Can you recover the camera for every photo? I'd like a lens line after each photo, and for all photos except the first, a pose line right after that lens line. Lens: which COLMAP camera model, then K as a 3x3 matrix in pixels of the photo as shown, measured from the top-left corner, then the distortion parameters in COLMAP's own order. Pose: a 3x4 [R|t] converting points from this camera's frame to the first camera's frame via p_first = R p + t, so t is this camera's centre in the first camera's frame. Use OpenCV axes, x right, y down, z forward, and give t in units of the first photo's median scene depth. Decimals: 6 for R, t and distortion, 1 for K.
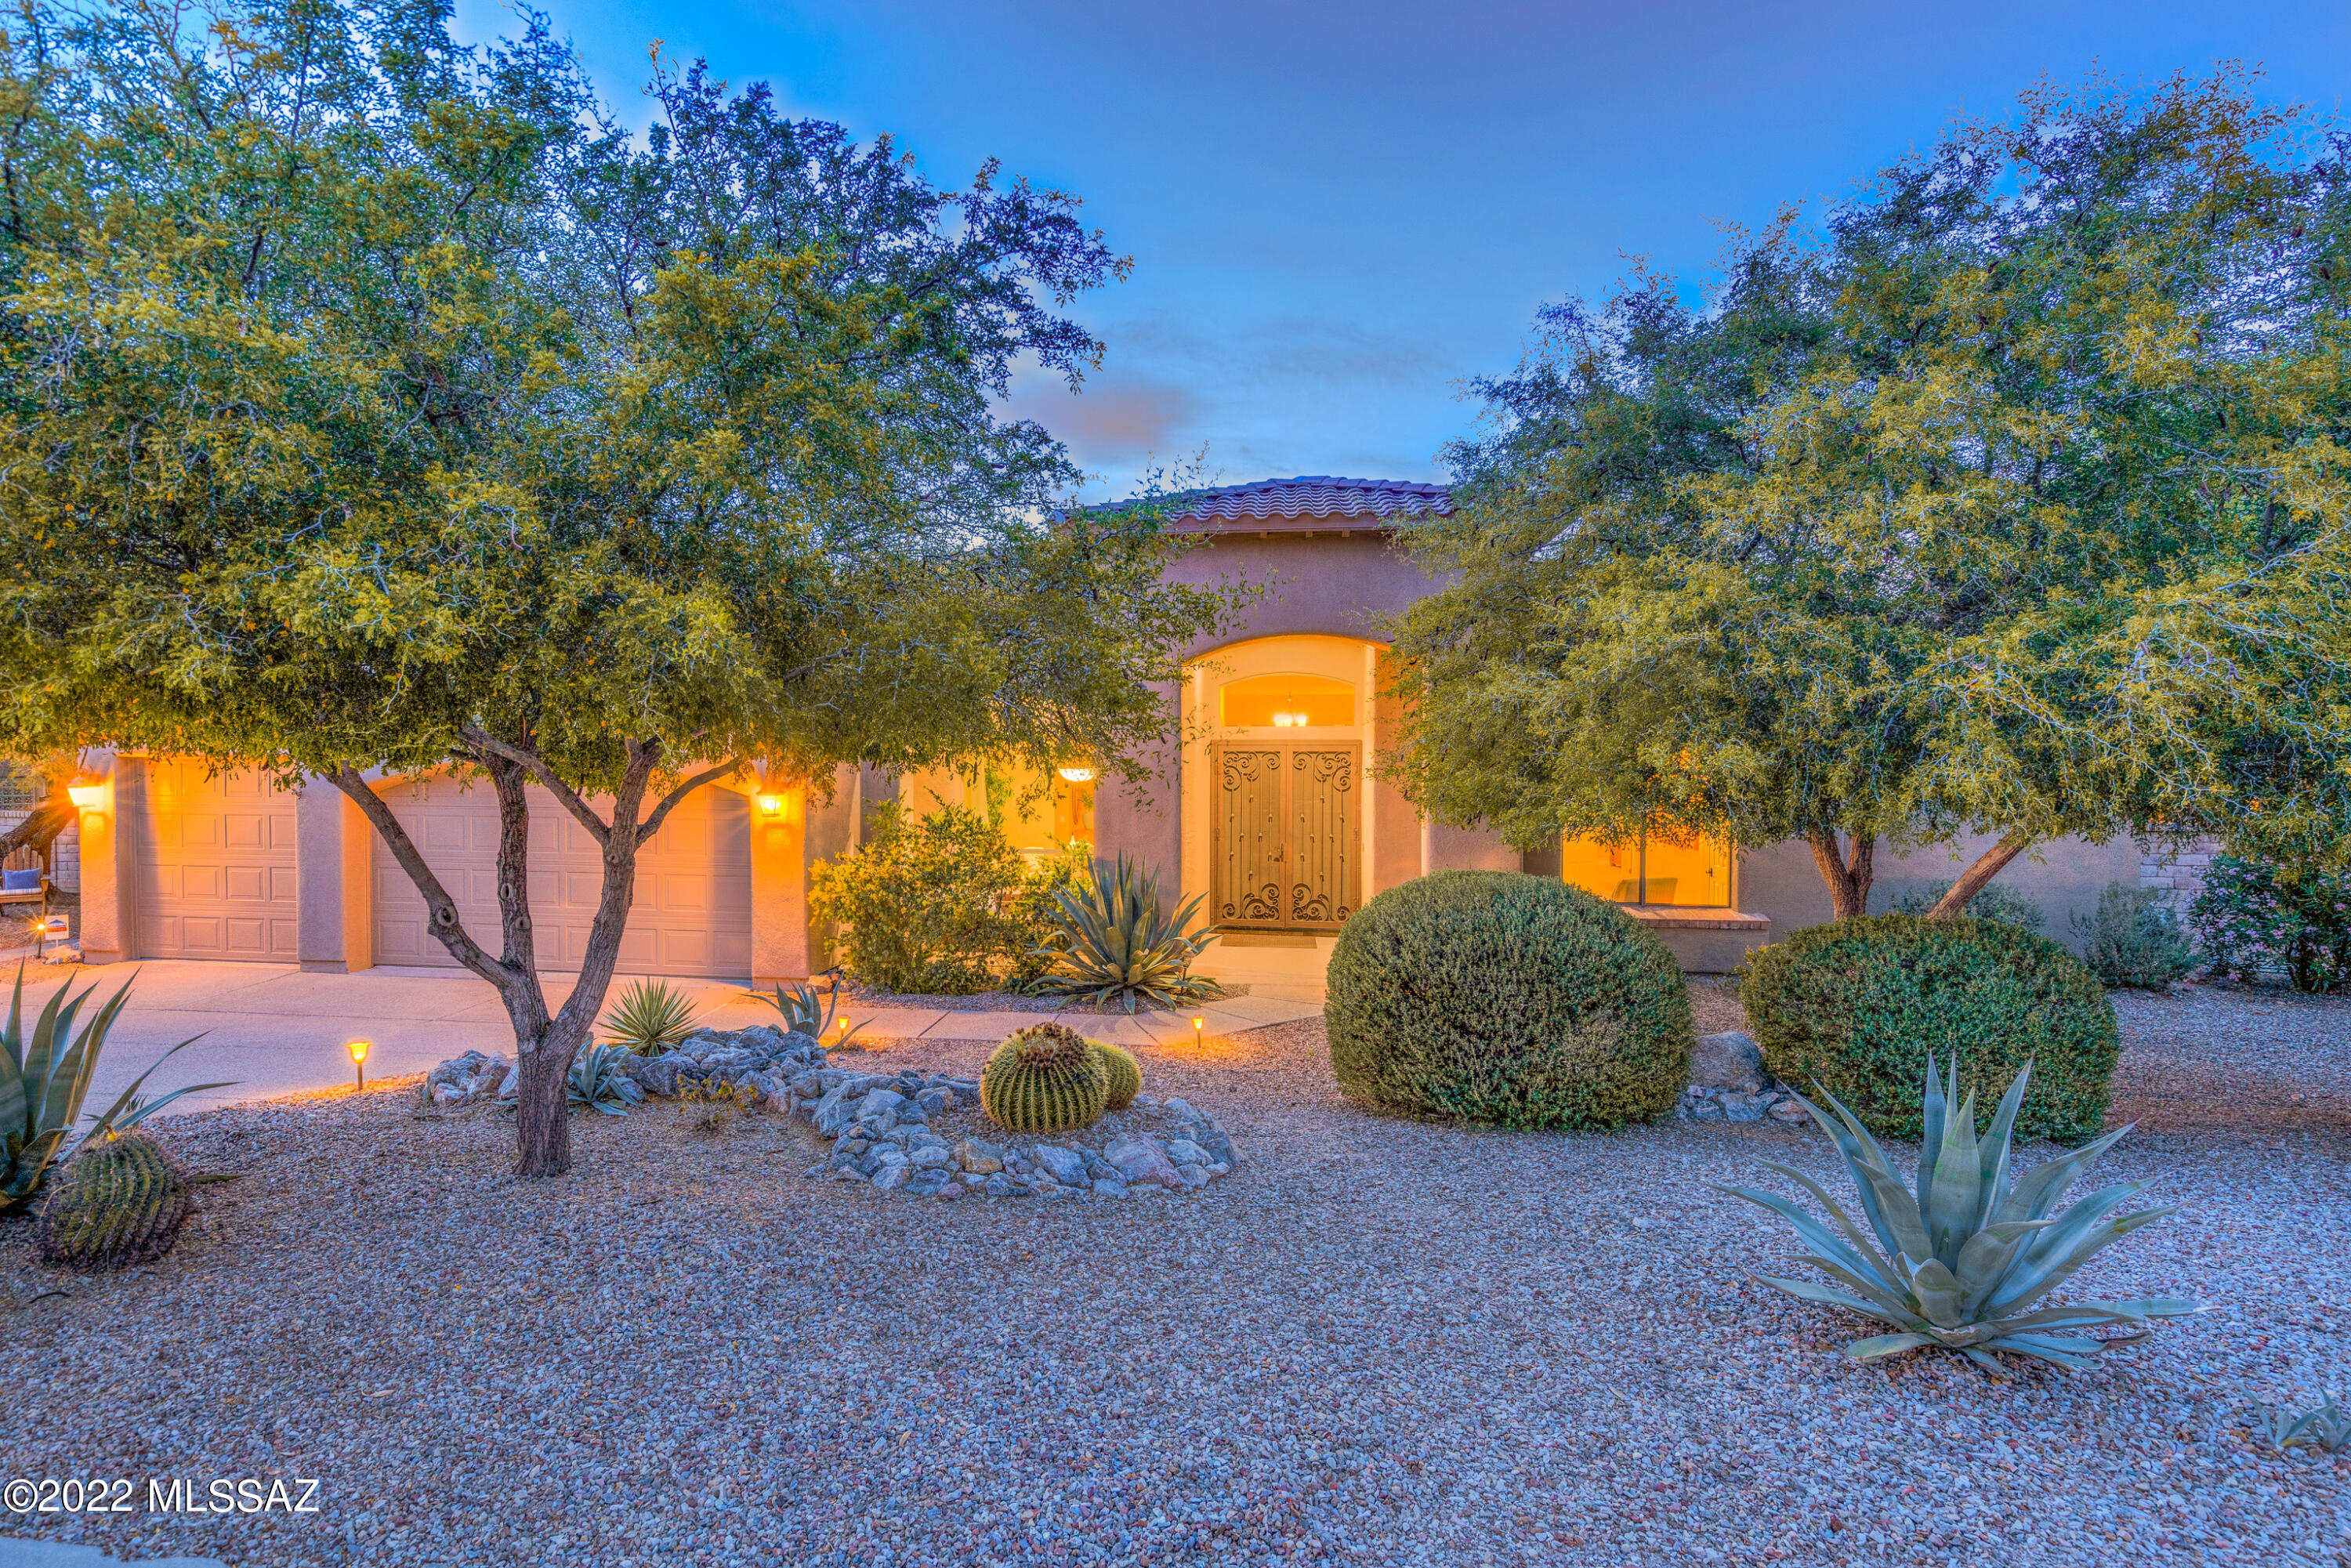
lens RADIAL K [[1219.4, 0, 1175.5], [0, 1219.4, 784.0], [0, 0, 1]] dist [-0.000231, -0.000021]
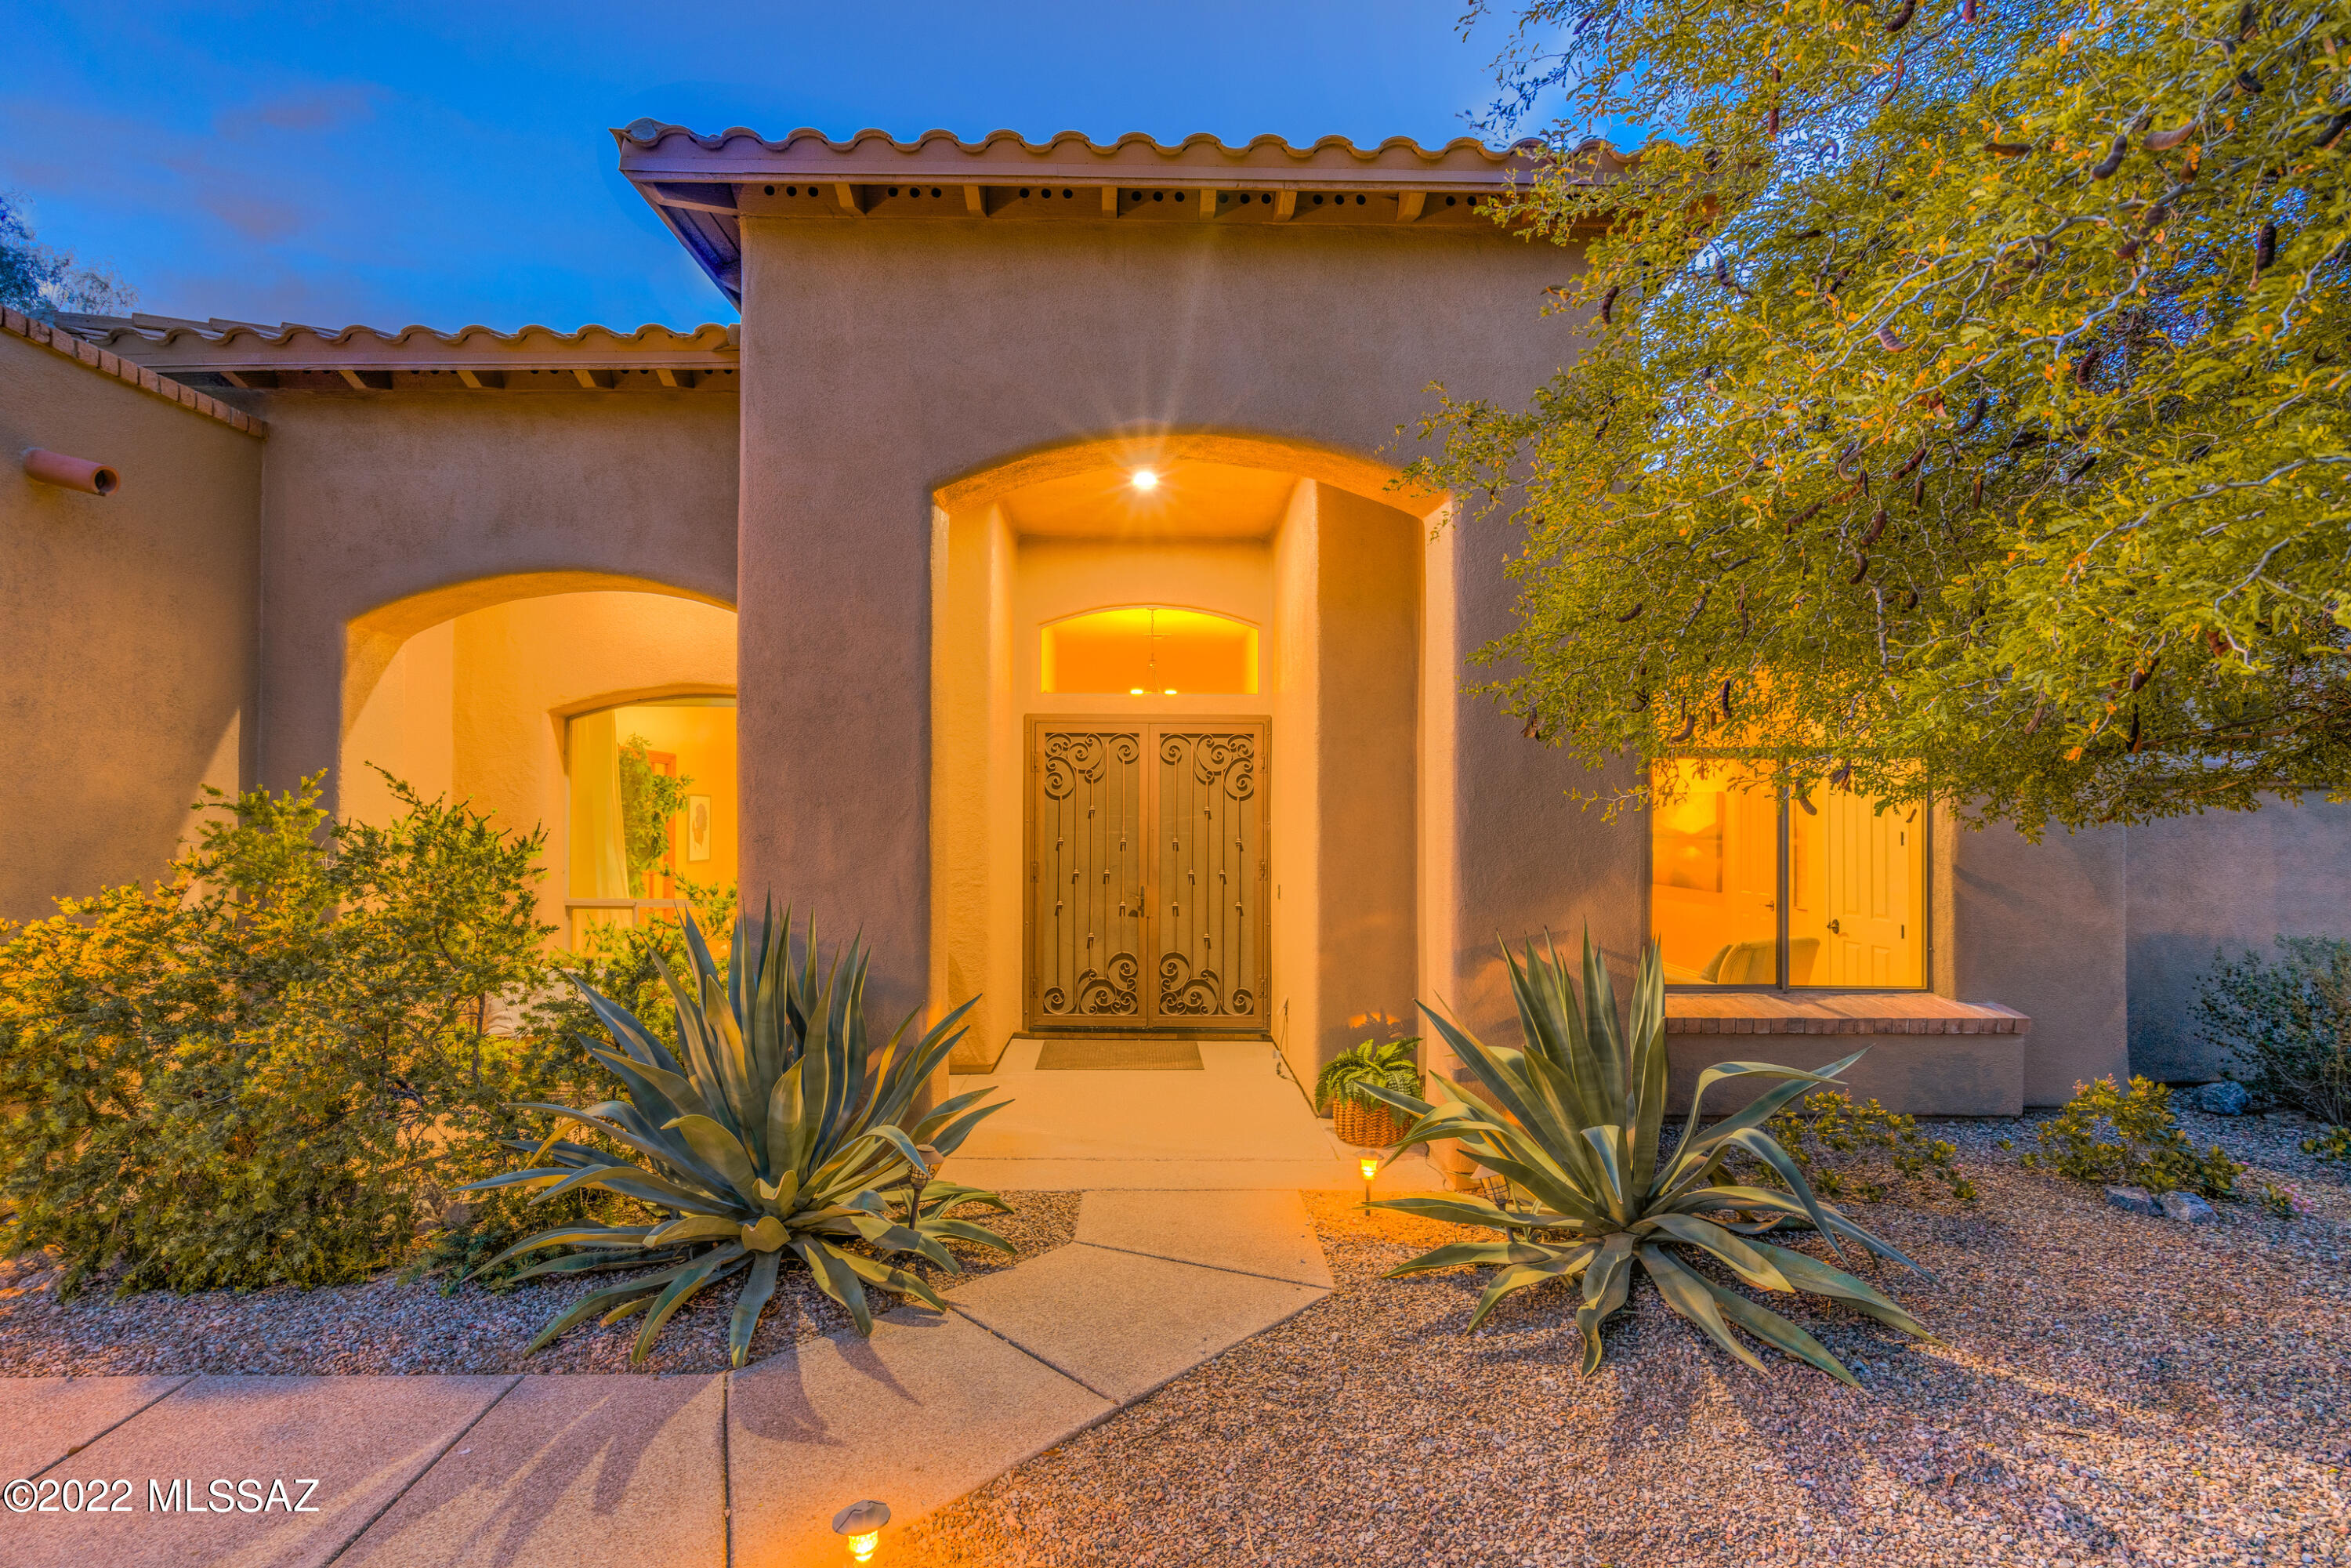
lens RADIAL K [[1069.8, 0, 1164.9], [0, 1069.8, 787.2], [0, 0, 1]] dist [0.000974, 0.000838]
pose [[0.992878, 0.004244, 0.119058, 0.035221], [0.001877, 0.998684, -0.051255, 0.026798], [-0.119119, 0.051114, 0.991563, 0.471376]]
